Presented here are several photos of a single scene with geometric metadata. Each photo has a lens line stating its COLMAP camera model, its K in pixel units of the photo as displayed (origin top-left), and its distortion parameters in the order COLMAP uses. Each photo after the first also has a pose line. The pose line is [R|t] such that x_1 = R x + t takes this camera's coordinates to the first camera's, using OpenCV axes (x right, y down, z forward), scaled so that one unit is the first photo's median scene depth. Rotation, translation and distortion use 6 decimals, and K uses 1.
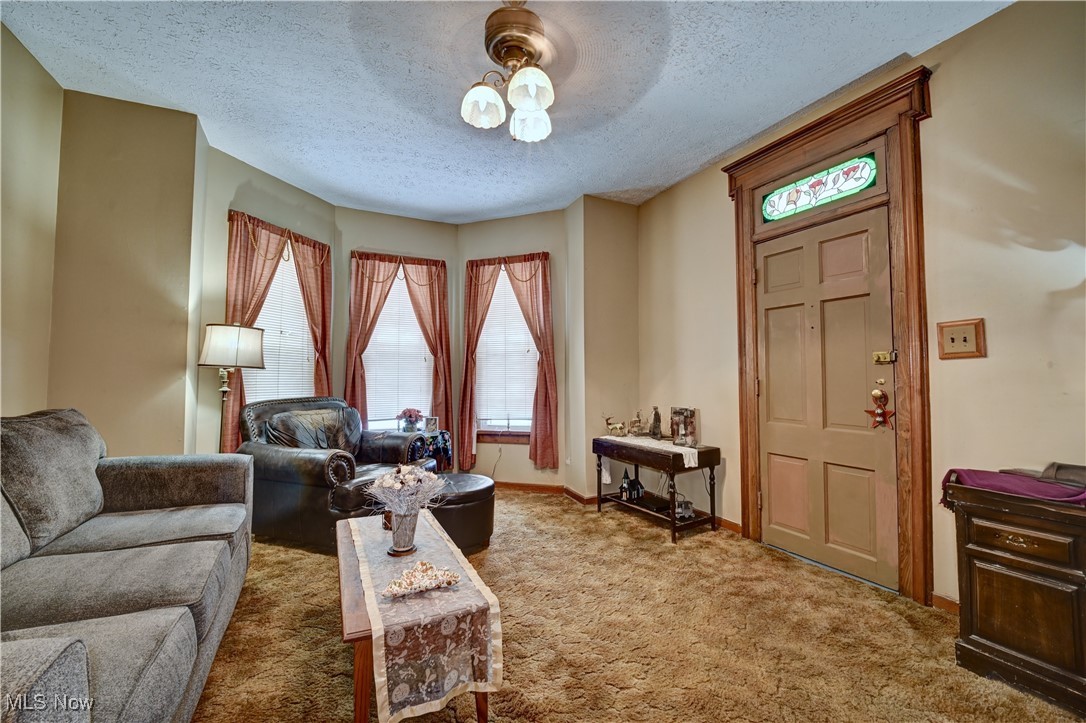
lens RADIAL K [[447.1, 0, 558.1], [0, 447.1, 364.1], [0, 0, 1]] dist [0.022135, -0.016570]
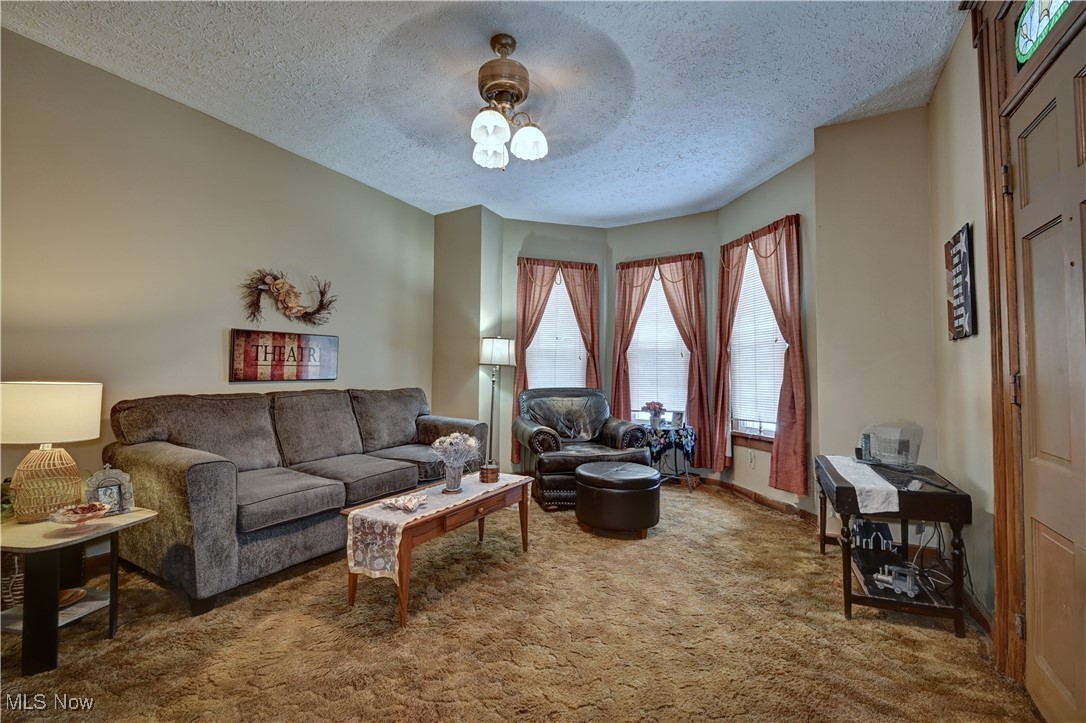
lens RADIAL K [[461.5, 0, 543.0], [0, 461.5, 361.5], [0, 0, 1]] dist [0.000209, -0.009233]
pose [[0.552131, -0.022070, -0.833465, 0.451823], [0.021208, 0.999698, -0.012422, 0.012566], [0.833488, -0.010818, 0.552432, 0.192243]]
